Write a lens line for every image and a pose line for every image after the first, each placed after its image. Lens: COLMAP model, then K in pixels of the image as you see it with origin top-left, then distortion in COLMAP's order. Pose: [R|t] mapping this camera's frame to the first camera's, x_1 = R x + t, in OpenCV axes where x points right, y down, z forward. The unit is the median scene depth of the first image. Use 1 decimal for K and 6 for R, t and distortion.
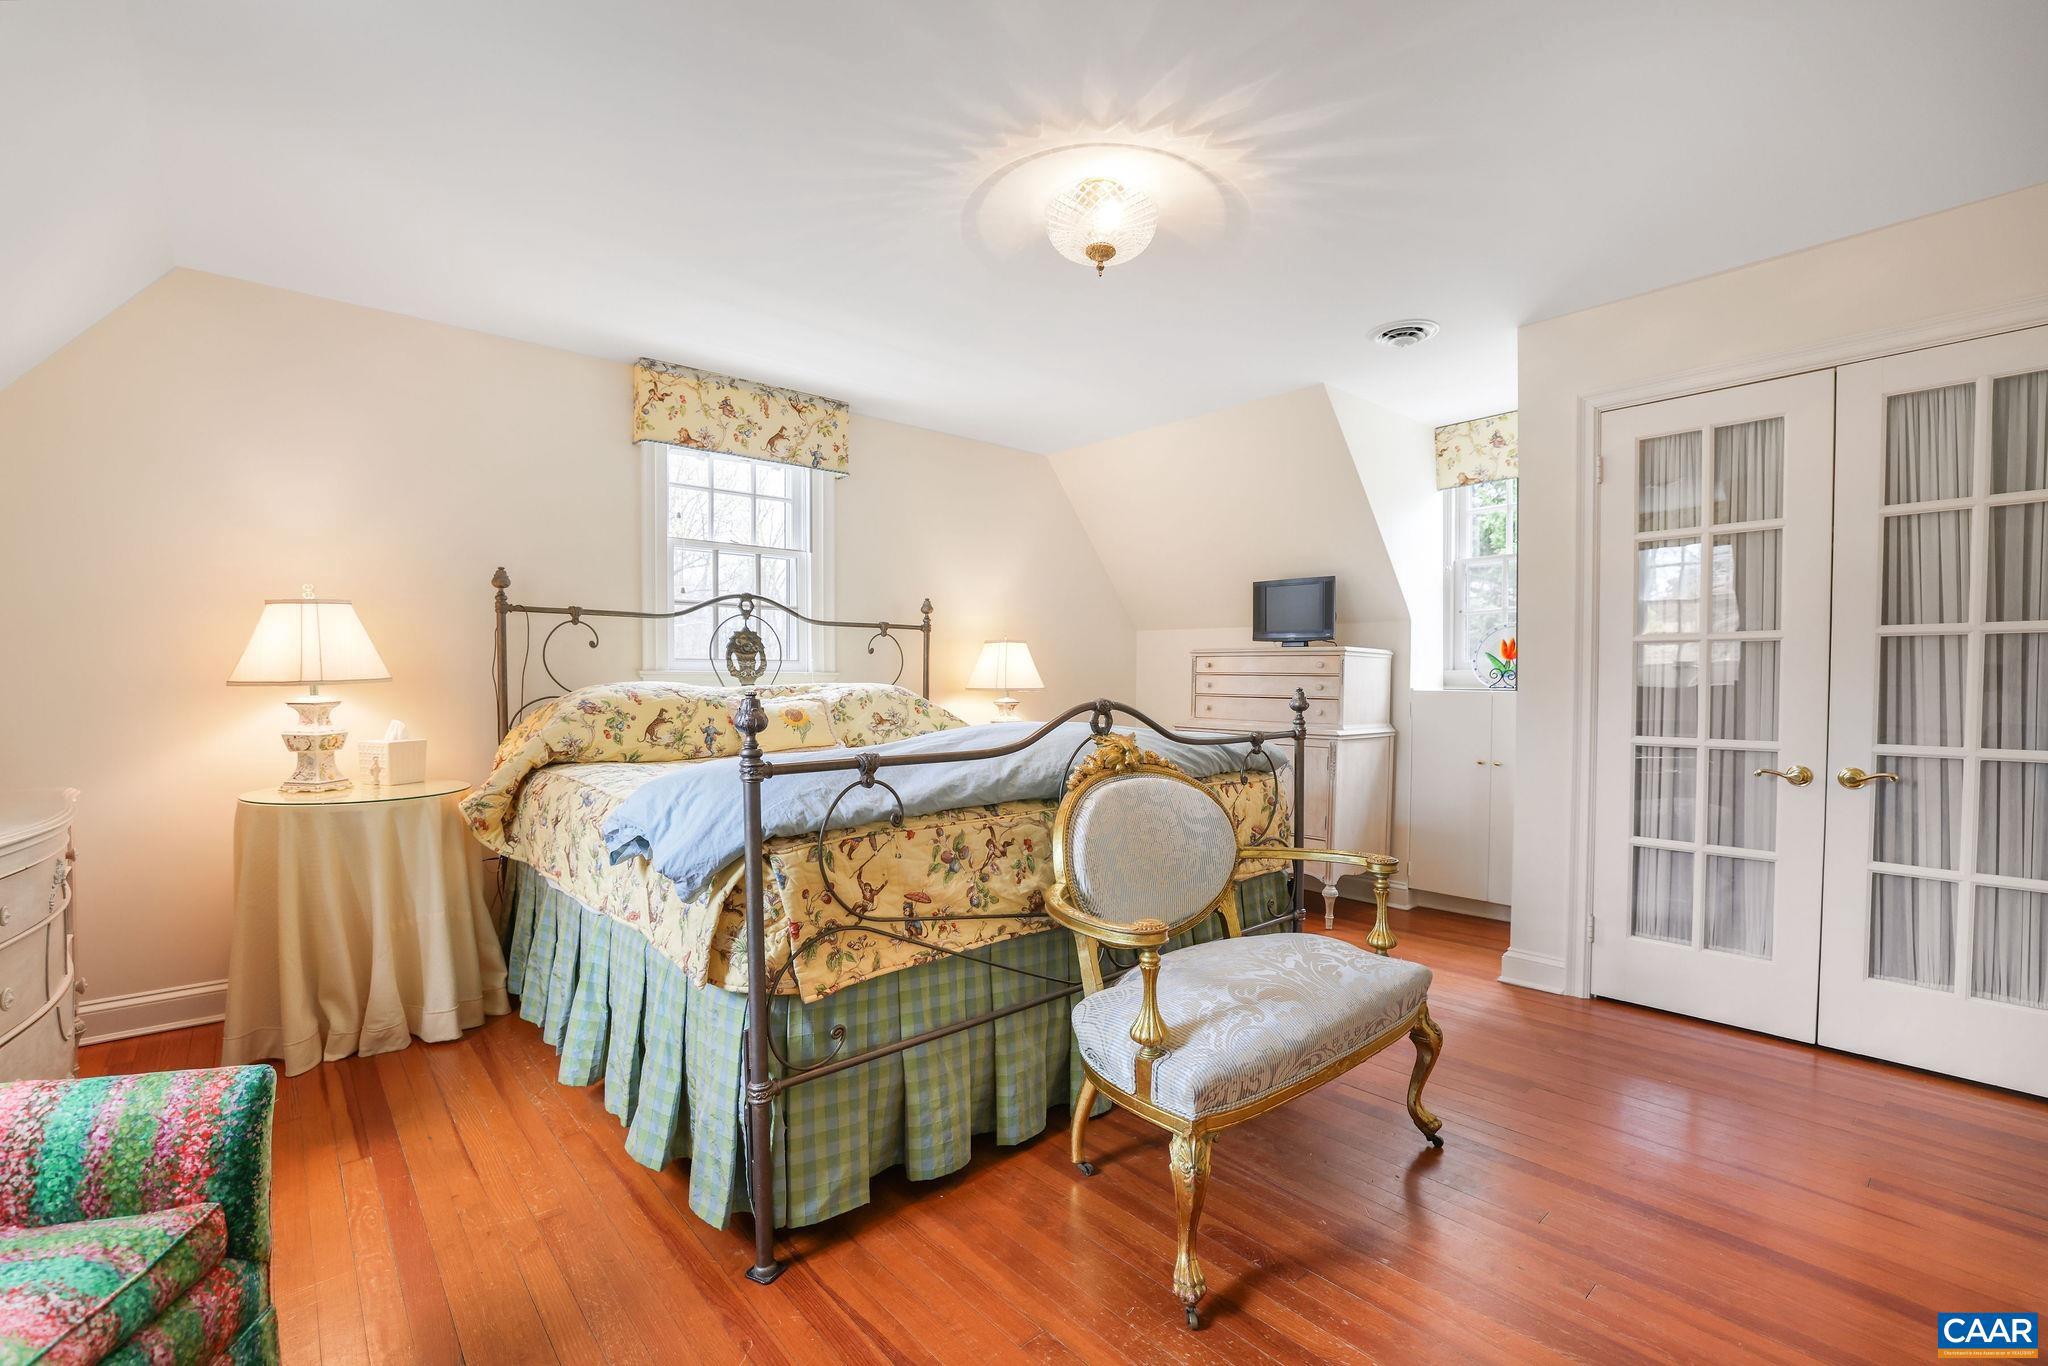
lens RADIAL K [[885.6, 0, 1018.6], [0, 885.6, 690.8], [0, 0, 1]] dist [-0.021847, 0.002067]
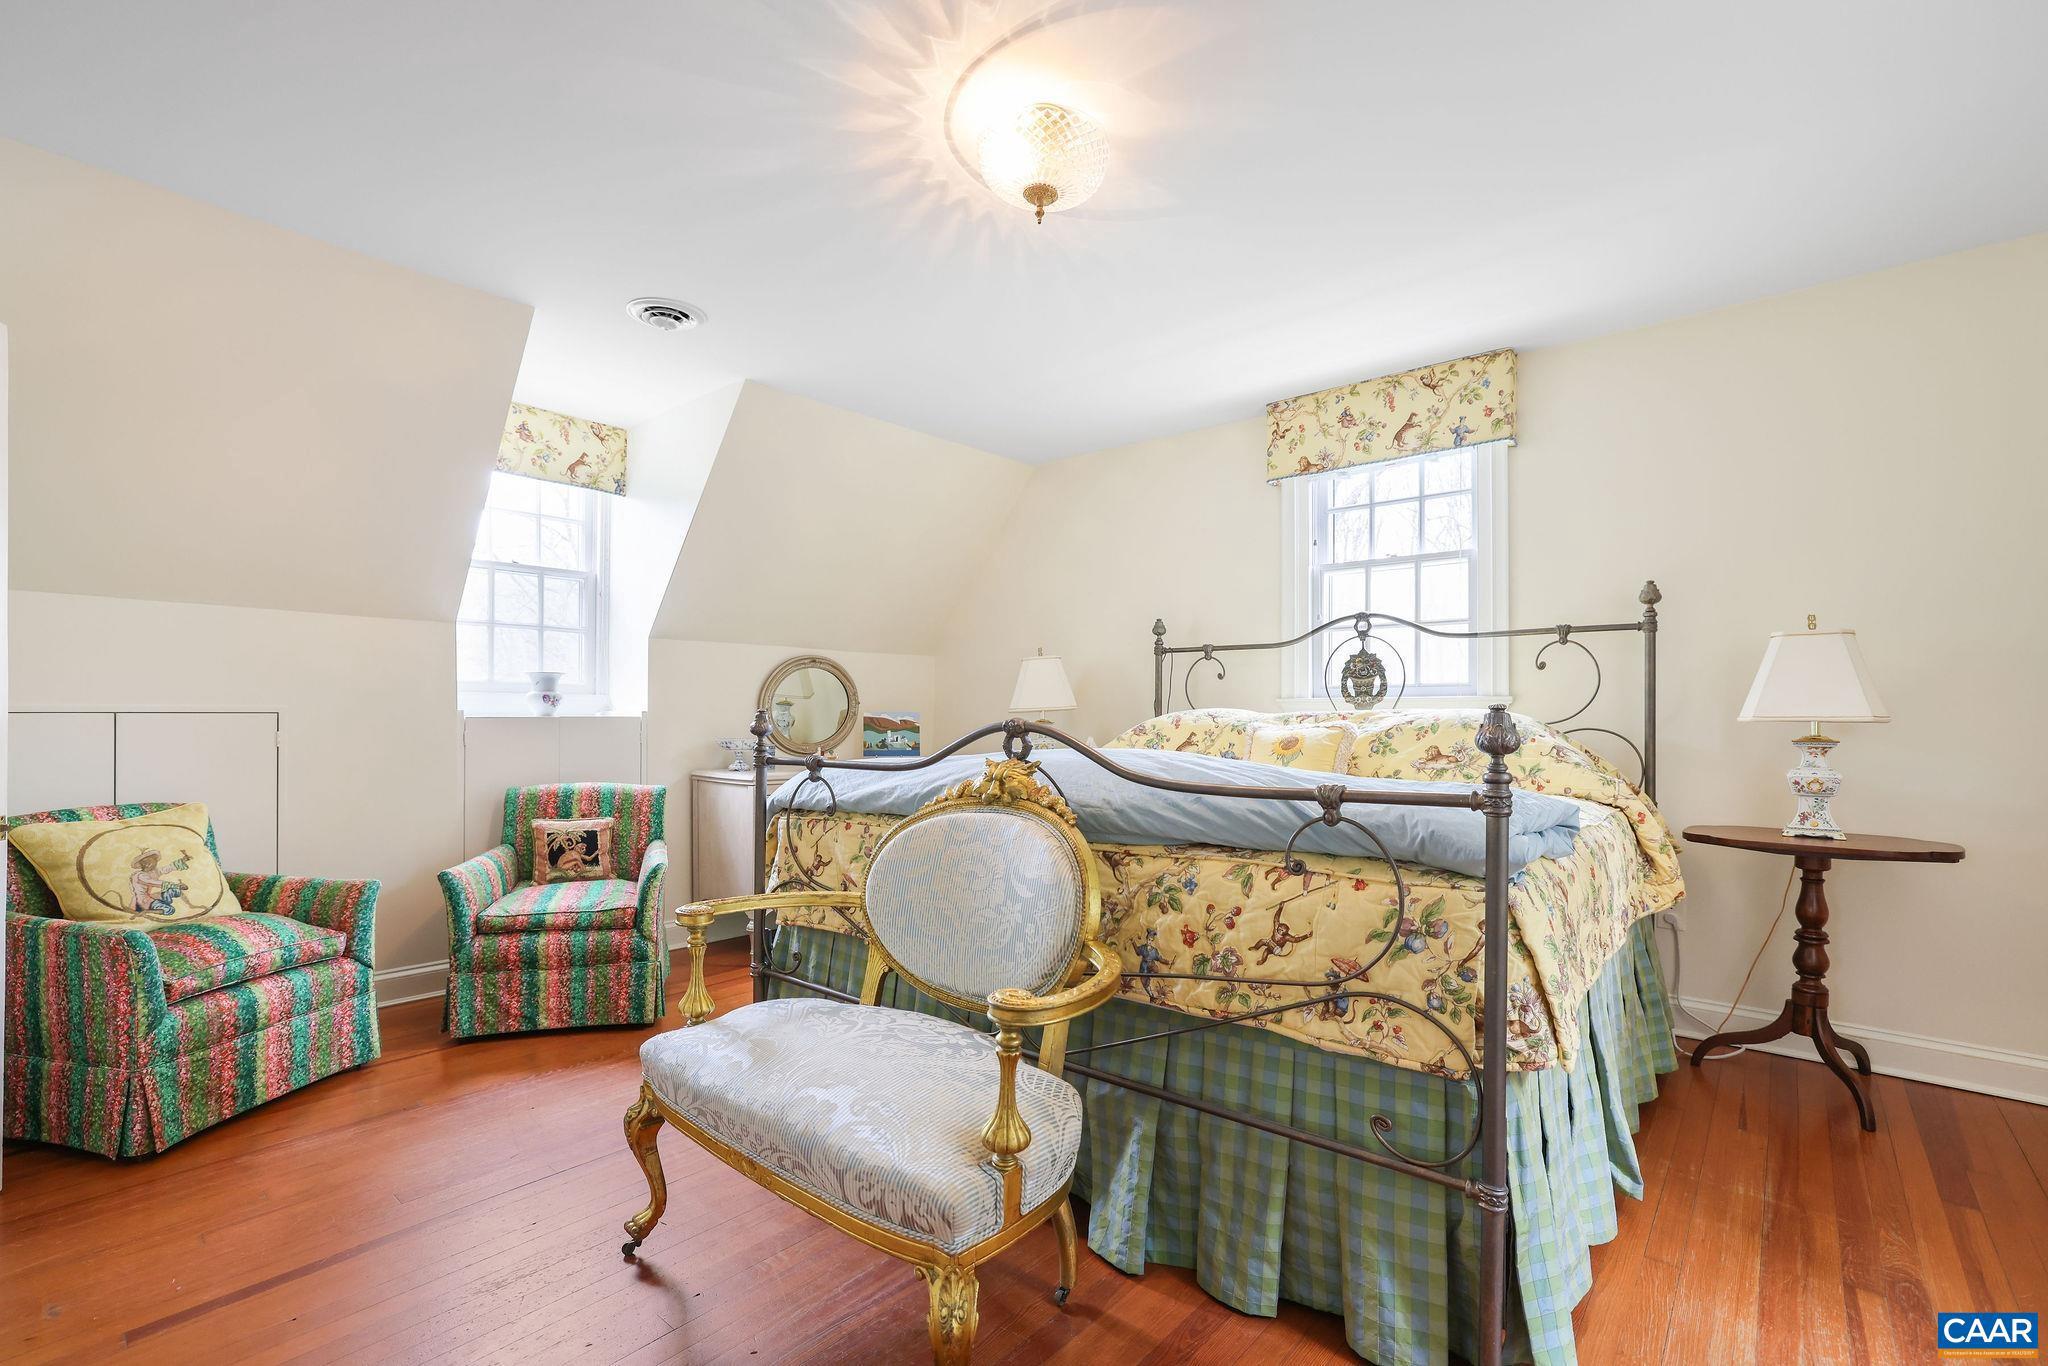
lens RADIAL K [[885.6, 0, 998.9], [0, 885.6, 713.1], [0, 0, 1]] dist [-0.021847, 0.002067]
pose [[0.151119, -0.004859, -0.988504, 0.629077], [-0.012201, 0.999903, -0.006780, 0.005912], [0.988440, 0.013085, 0.151045, 0.570252]]
